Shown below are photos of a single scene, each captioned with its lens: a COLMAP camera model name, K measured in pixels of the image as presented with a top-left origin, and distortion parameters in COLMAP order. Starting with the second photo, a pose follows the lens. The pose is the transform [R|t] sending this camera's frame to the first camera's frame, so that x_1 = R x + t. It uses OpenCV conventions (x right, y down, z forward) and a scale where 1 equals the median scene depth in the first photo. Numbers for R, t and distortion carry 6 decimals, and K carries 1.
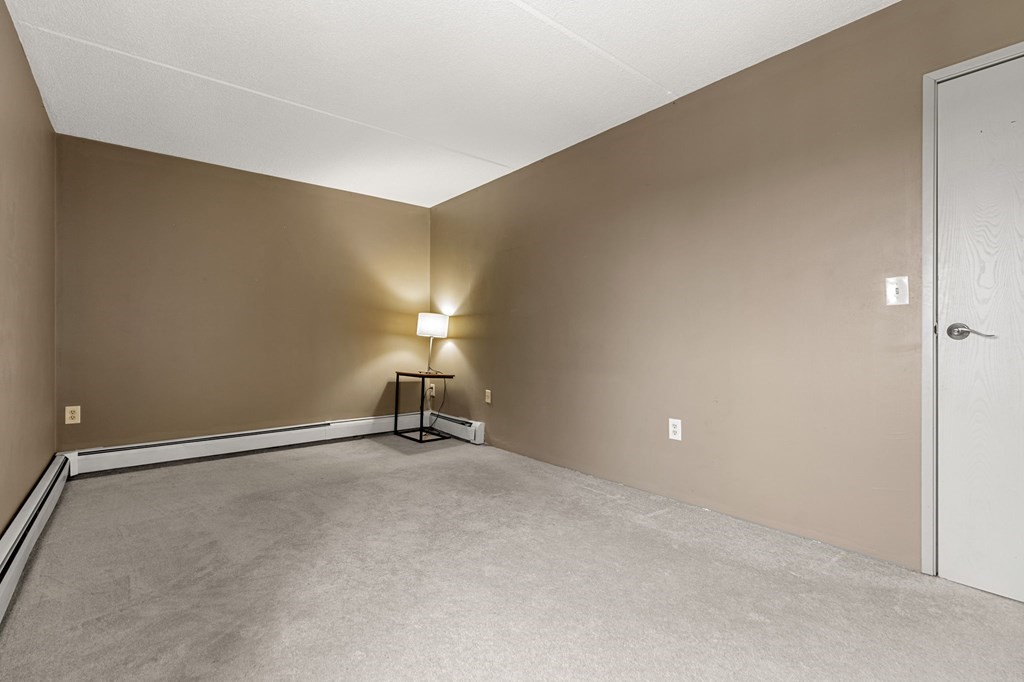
lens RADIAL K [[467.0, 0, 514.6], [0, 467.0, 325.4], [0, 0, 1]] dist [-0.007053, 0.000840]
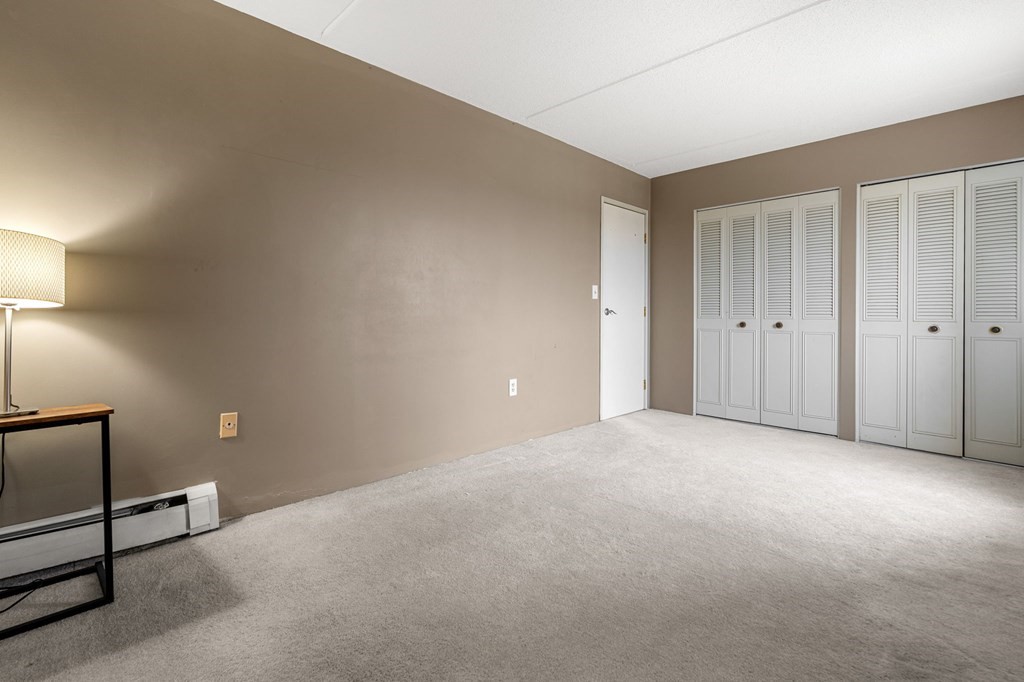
lens RADIAL K [[467.0, 0, 514.6], [0, 467.0, 325.4], [0, 0, 1]] dist [-0.007053, 0.000840]
pose [[-0.095822, -0.032380, 0.994872, -0.882877], [-0.041614, 0.998727, 0.028497, 0.022273], [-0.994528, -0.038670, -0.097047, 1.117107]]
